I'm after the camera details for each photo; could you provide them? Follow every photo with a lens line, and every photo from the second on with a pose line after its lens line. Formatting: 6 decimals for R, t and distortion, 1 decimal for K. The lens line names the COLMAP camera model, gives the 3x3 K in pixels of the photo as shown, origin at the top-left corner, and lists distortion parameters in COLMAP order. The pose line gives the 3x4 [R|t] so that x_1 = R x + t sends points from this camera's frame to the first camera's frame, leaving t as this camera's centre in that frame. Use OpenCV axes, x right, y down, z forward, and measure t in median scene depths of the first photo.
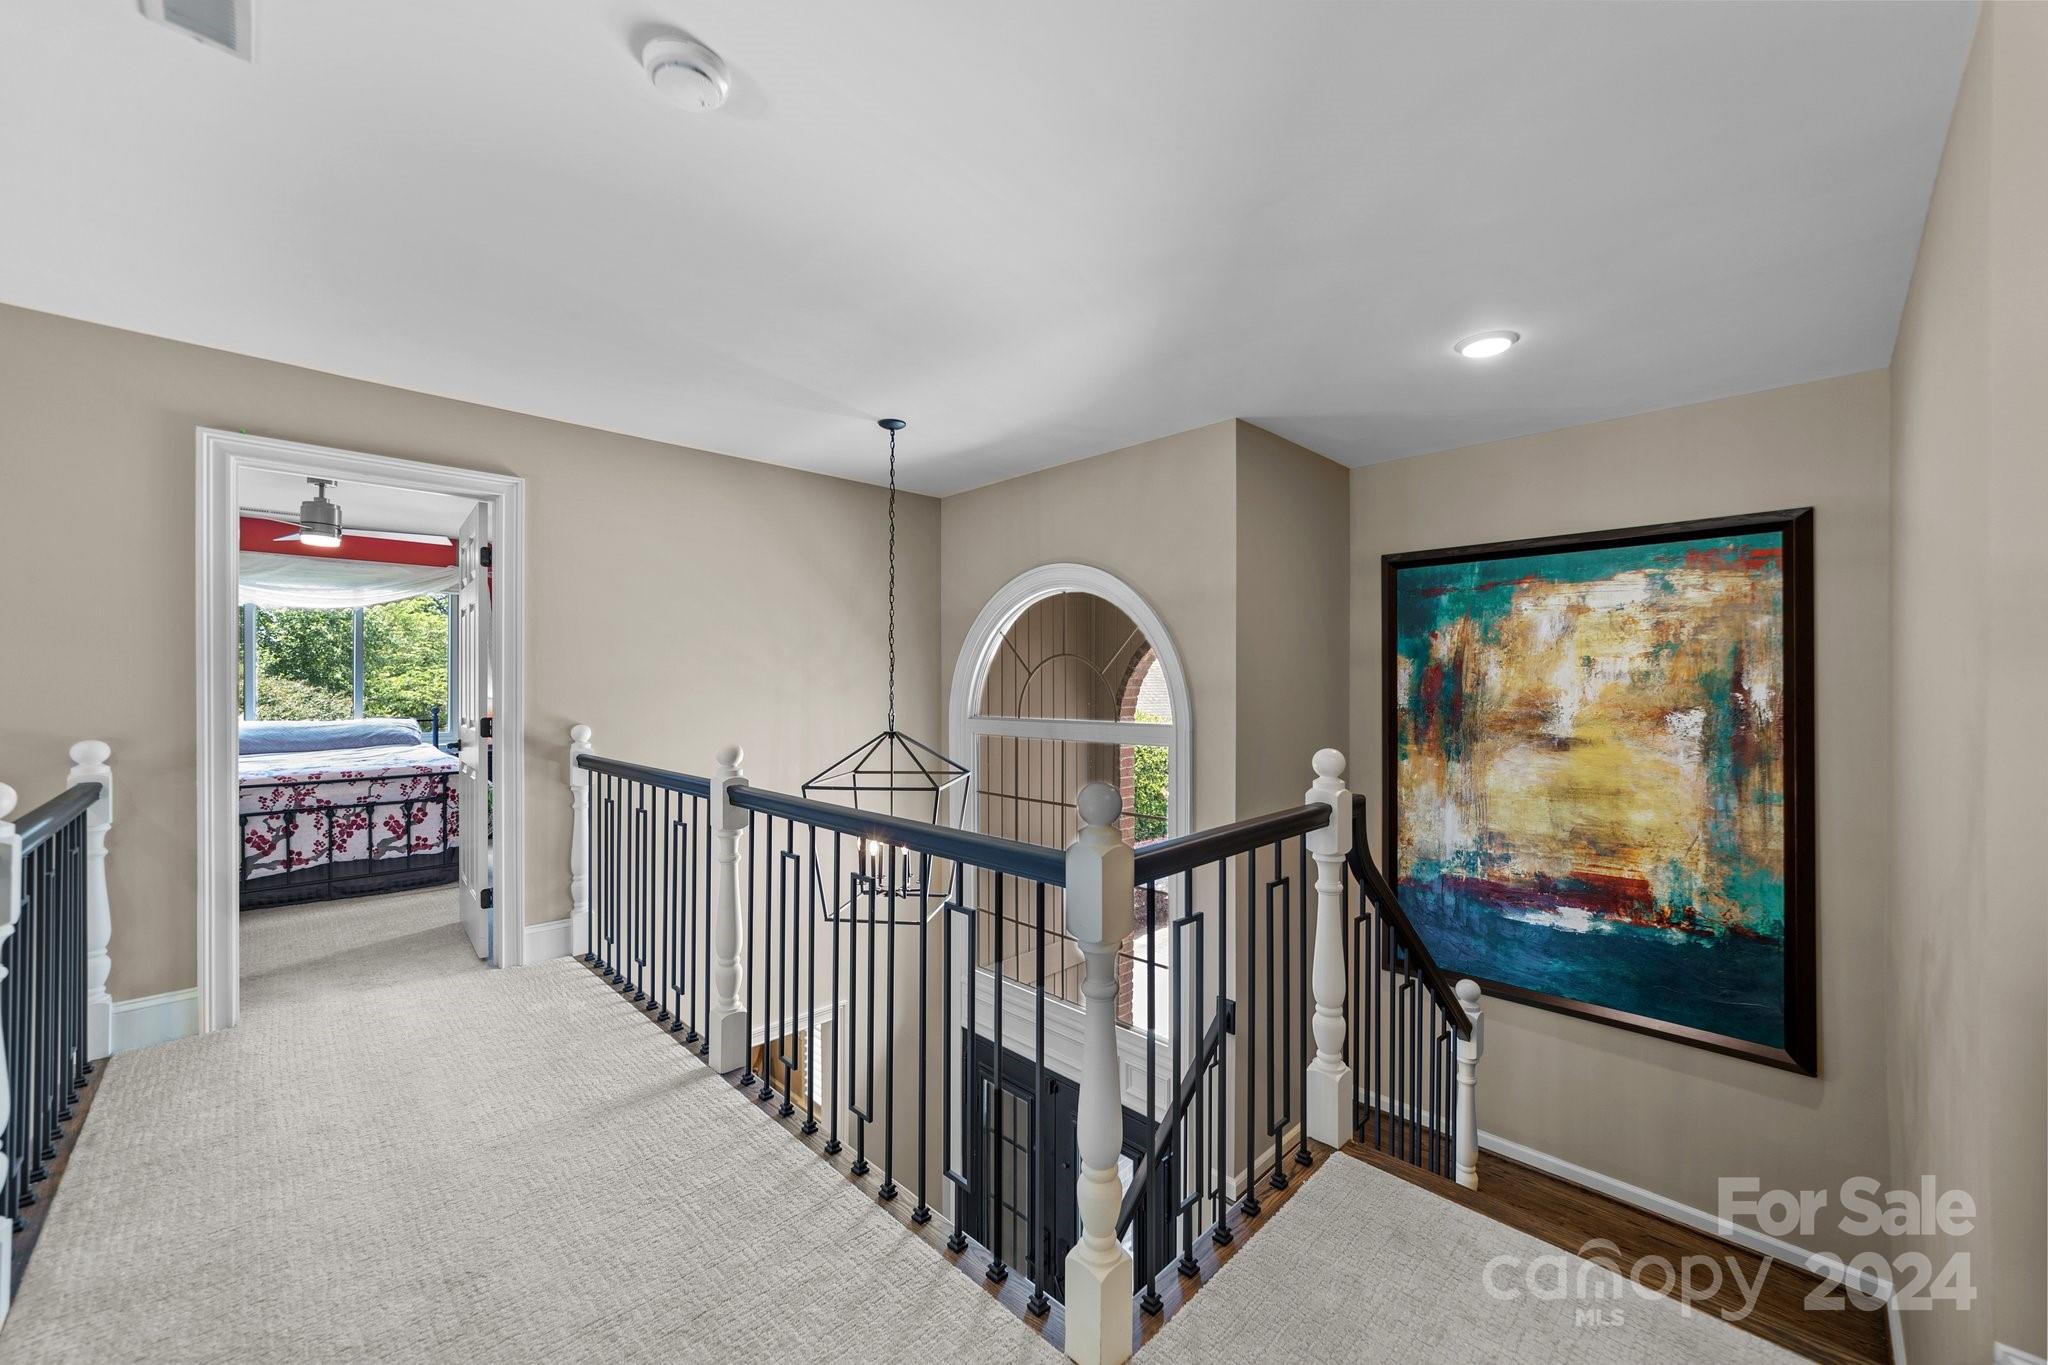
lens RADIAL K [[788.0, 0, 1030.6], [0, 788.0, 683.2], [0, 0, 1]] dist [-0.014276, 0.005911]
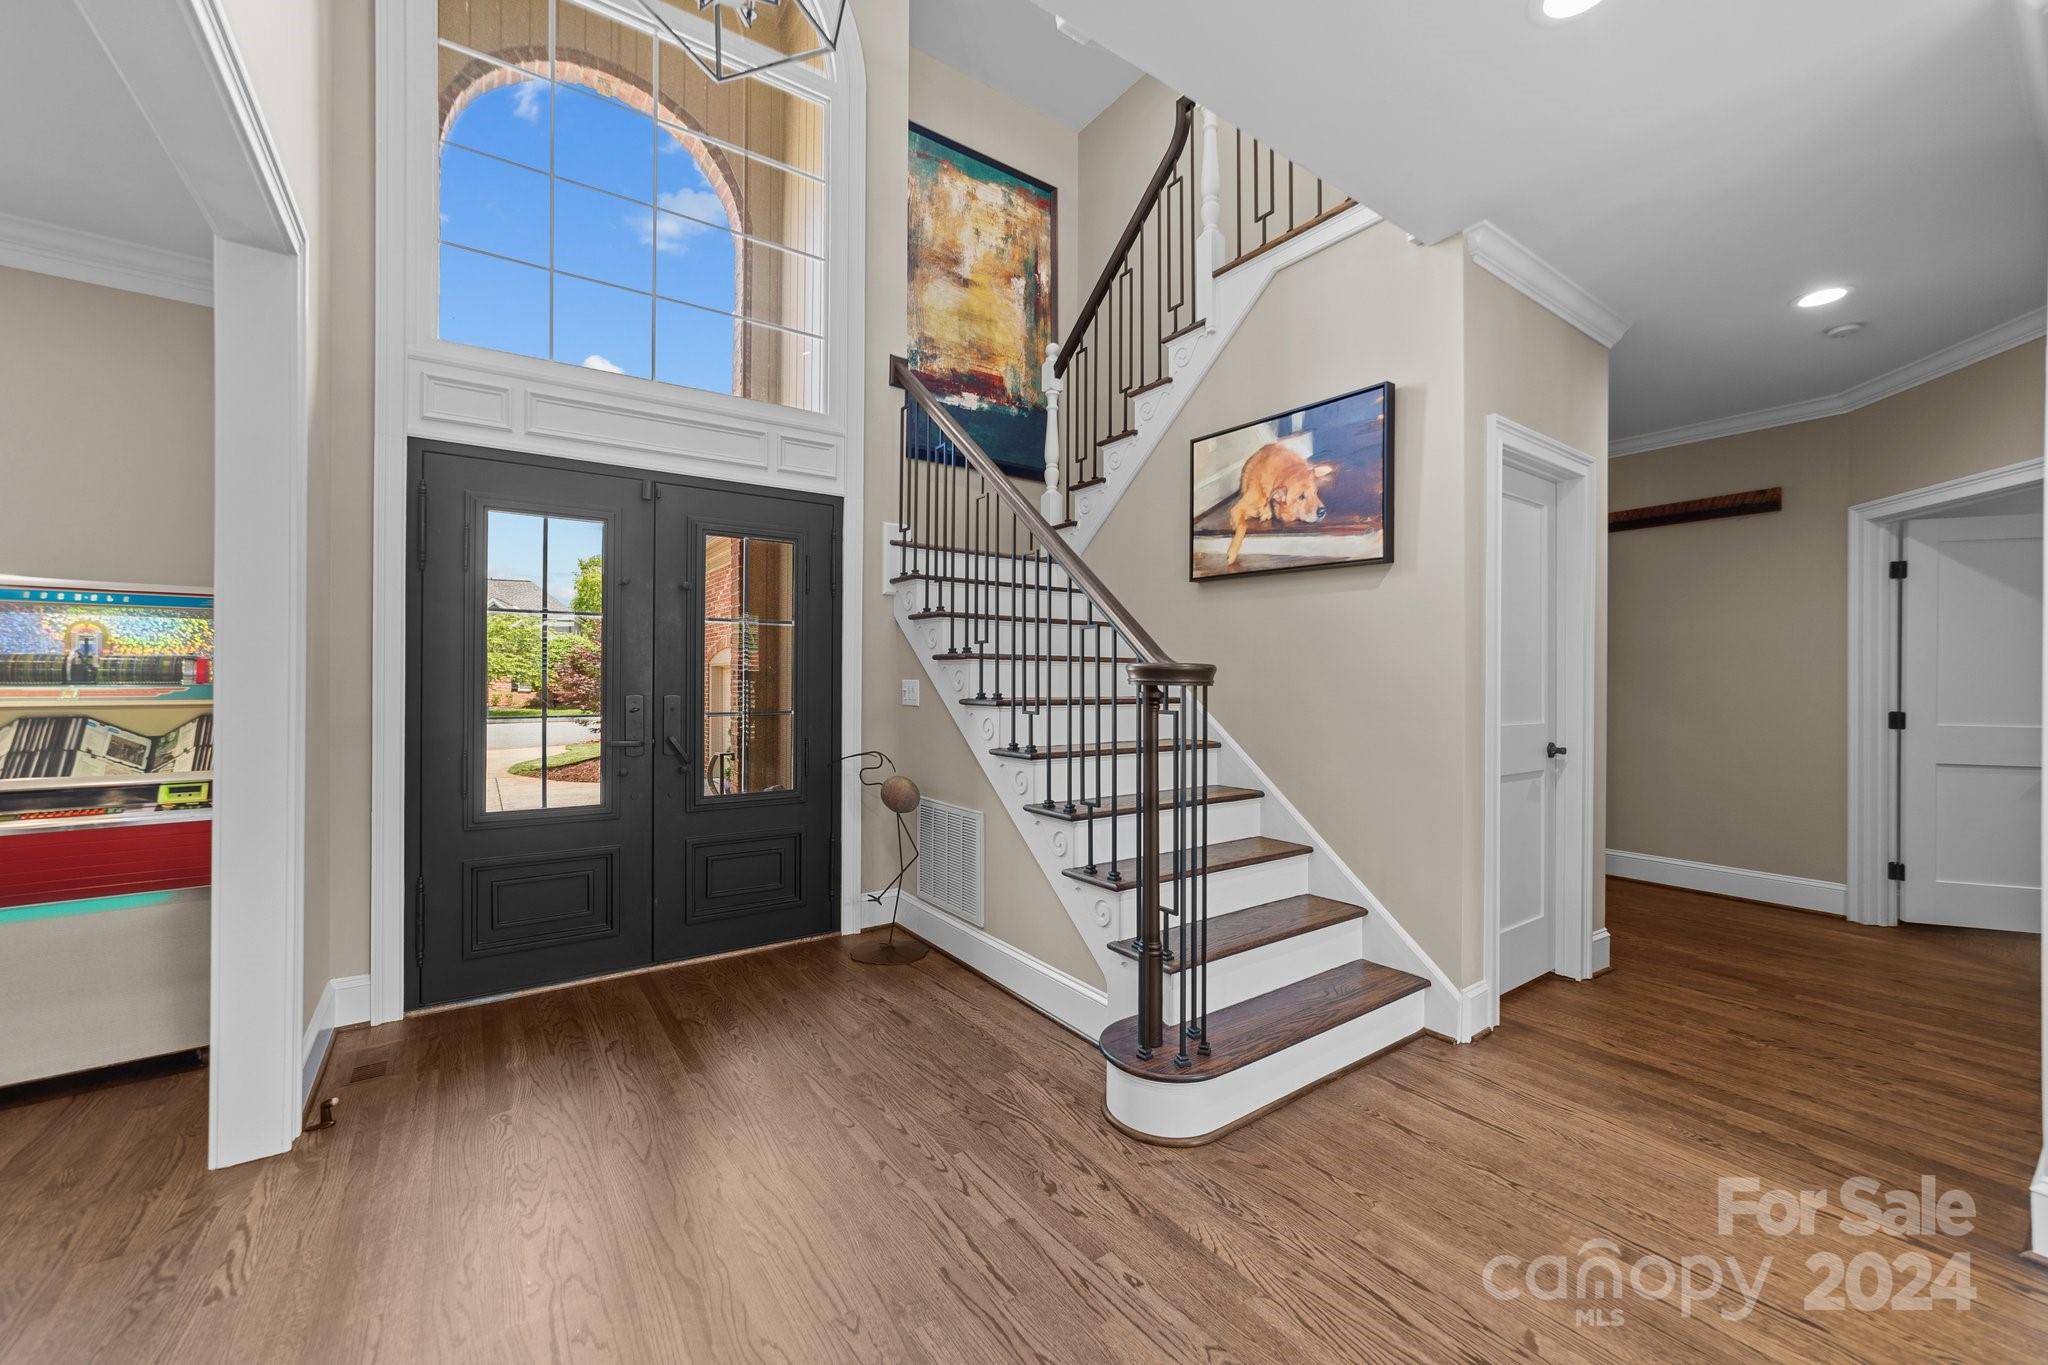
lens RADIAL K [[788.0, 0, 1015.5], [0, 788.0, 679.0], [0, 0, 1]] dist [-0.014276, 0.005911]
pose [[0.170389, -0.001085, 0.985376, -0.782316], [-0.007315, 0.999970, 0.002366, 0.840931], [-0.985350, -0.007611, 0.170376, 0.665273]]
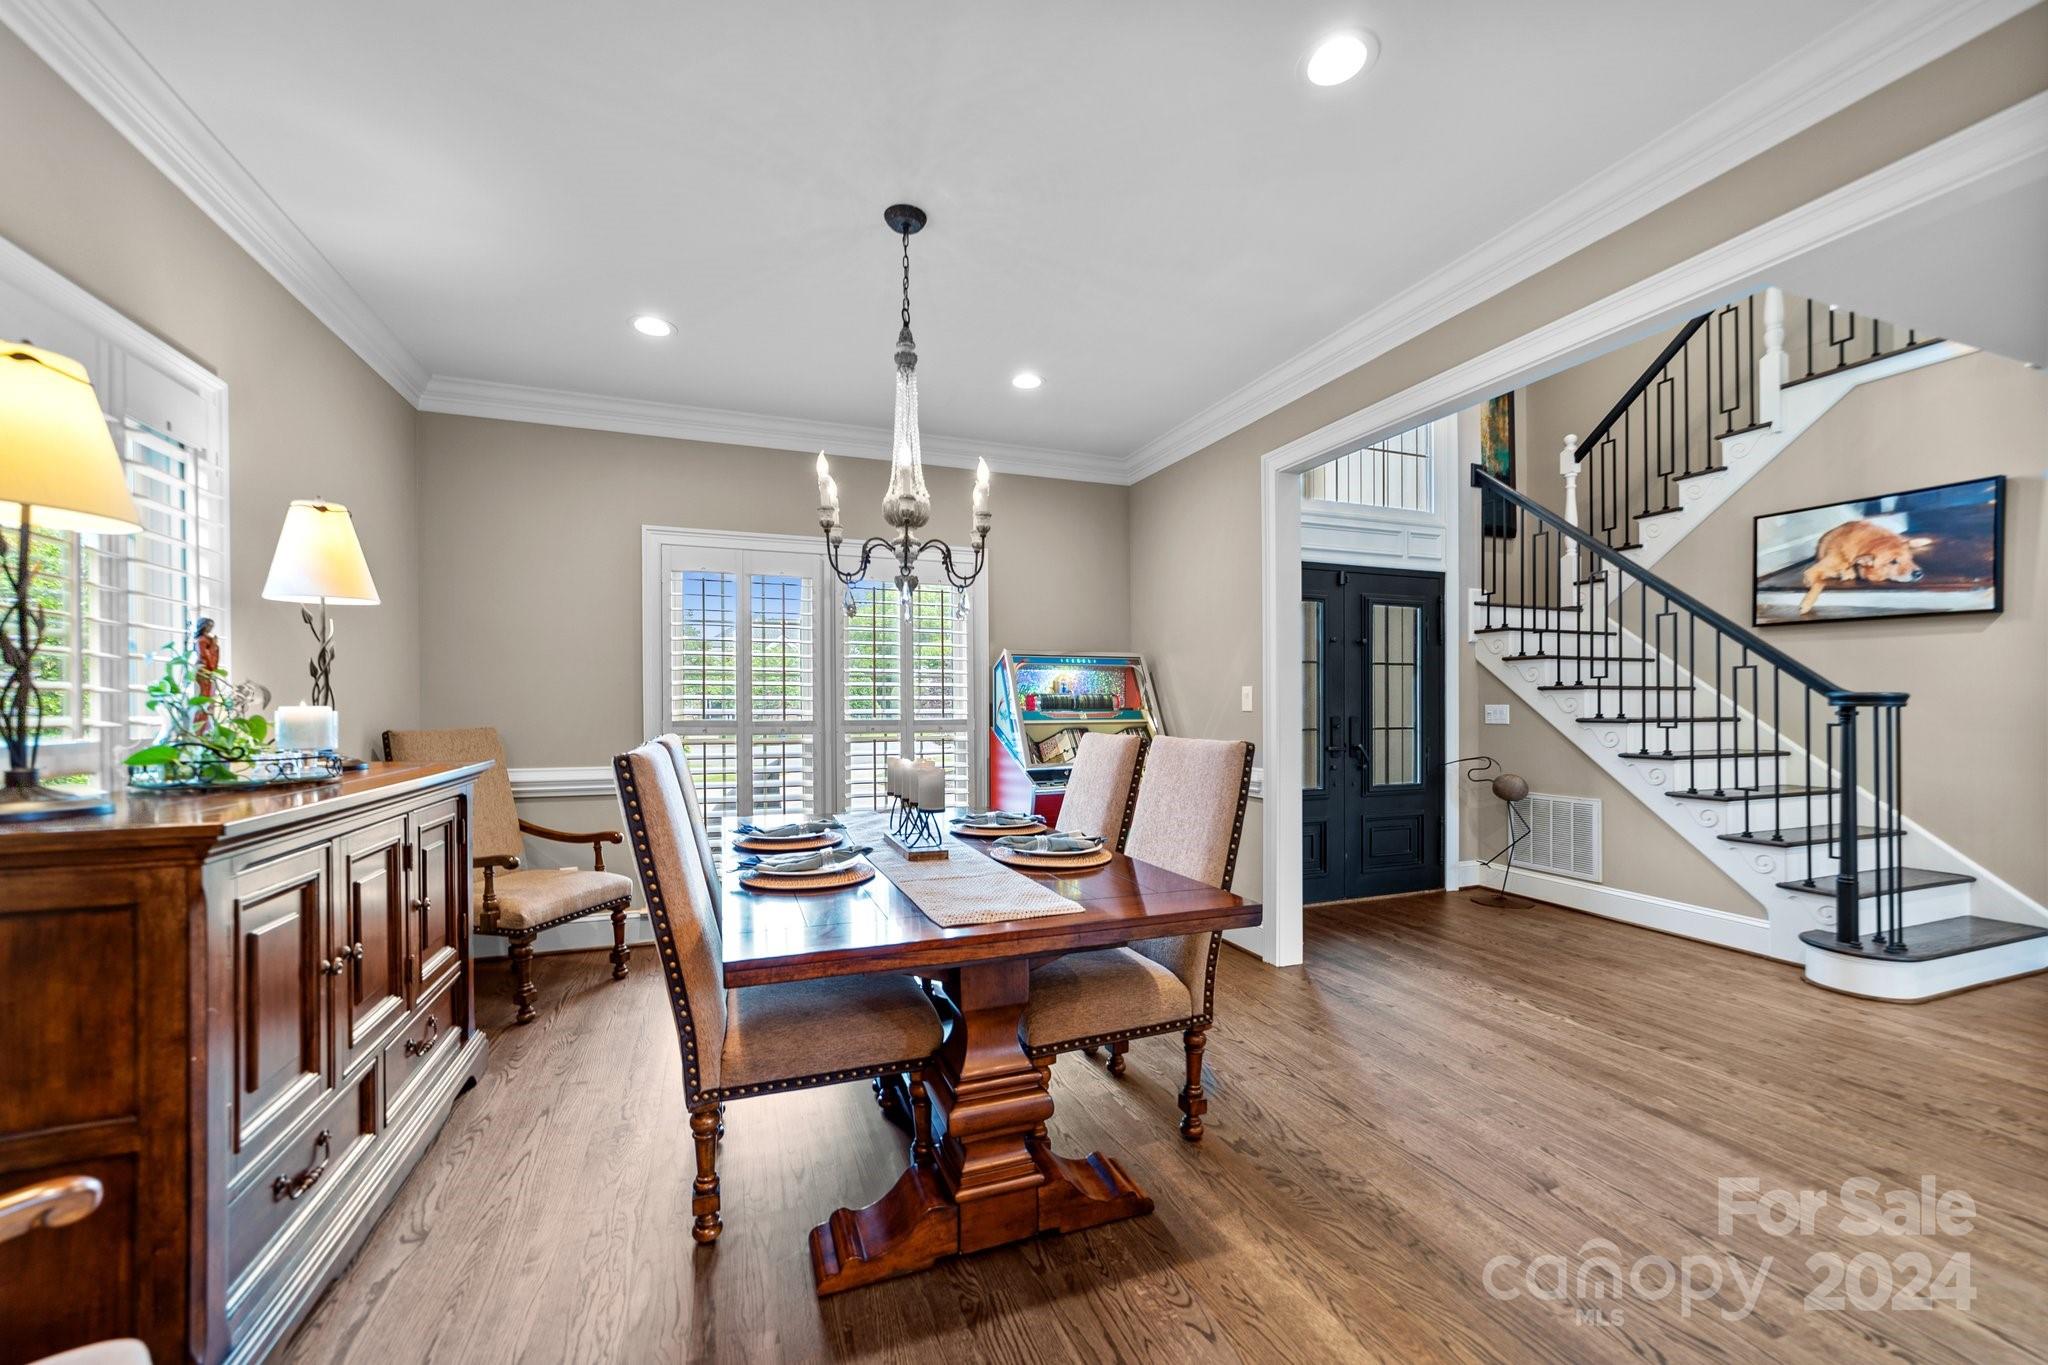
lens RADIAL K [[788.0, 0, 1013.6], [0, 788.0, 708.9], [0, 0, 1]] dist [-0.014276, 0.005911]
pose [[0.406469, -0.006409, 0.913642, -1.422009], [0.000218, 0.999976, 0.006918, 0.842563], [-0.913665, -0.002612, 0.406460, 1.207453]]
